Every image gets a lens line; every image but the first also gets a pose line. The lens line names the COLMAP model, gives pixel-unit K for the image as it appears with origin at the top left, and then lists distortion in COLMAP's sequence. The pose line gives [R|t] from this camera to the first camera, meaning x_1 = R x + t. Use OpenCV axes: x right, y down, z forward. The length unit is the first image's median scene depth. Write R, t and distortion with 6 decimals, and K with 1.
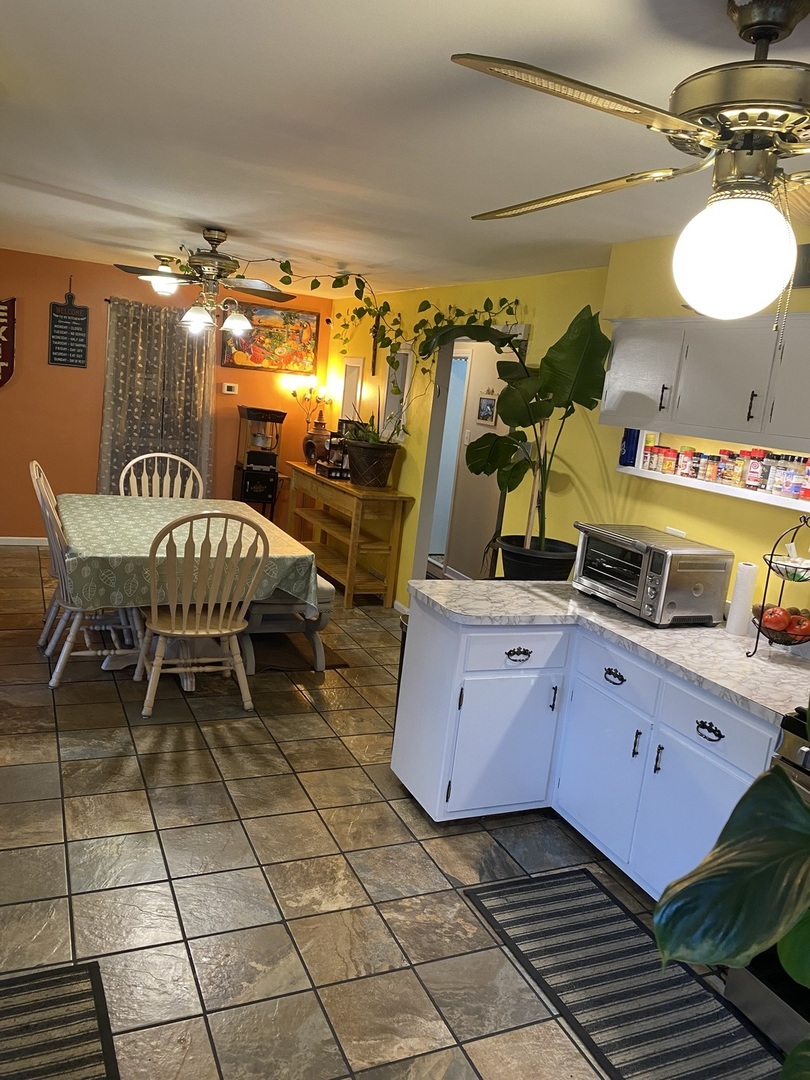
lens RADIAL K [[829.9, 0, 406.0], [0, 829.9, 540.2], [0, 0, 1]] dist [0.071727, -0.000981]
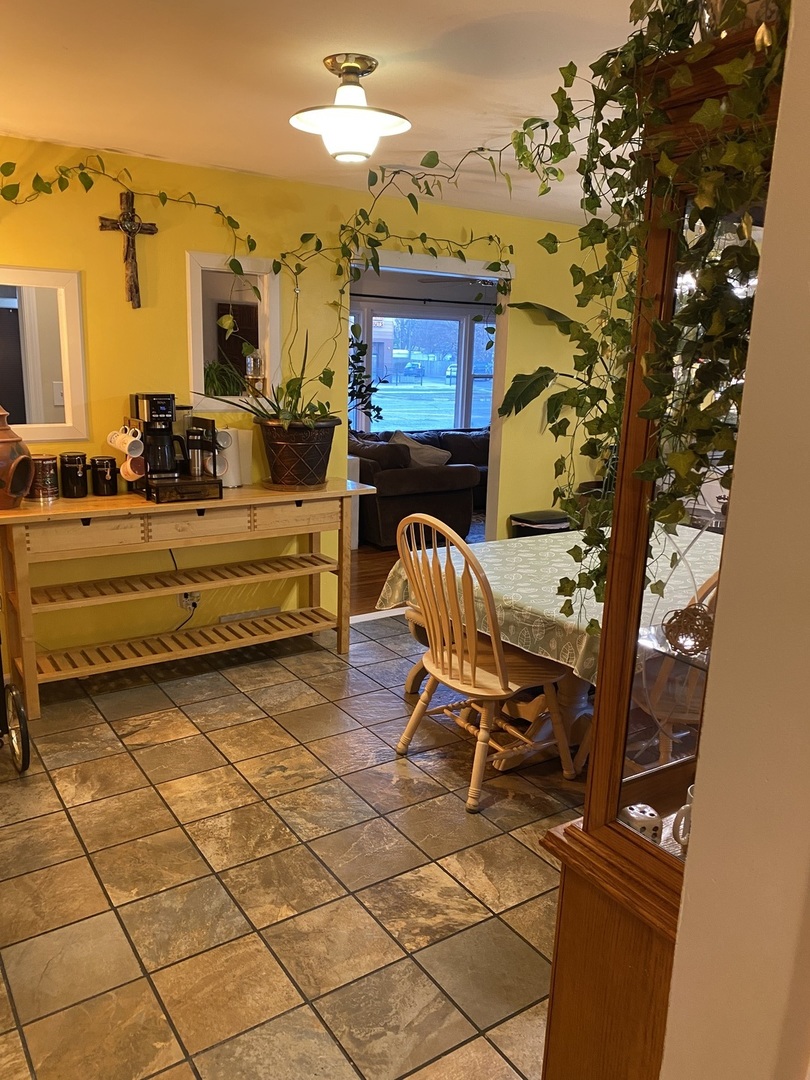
lens RADIAL K [[829.9, 0, 406.0], [0, 829.9, 540.2], [0, 0, 1]] dist [0.071727, -0.000981]
pose [[-0.975058, -0.105326, -0.195368, 0.223990], [-0.174652, 0.907281, 0.382540, -0.246936], [0.136962, 0.407120, -0.903047, 1.626767]]
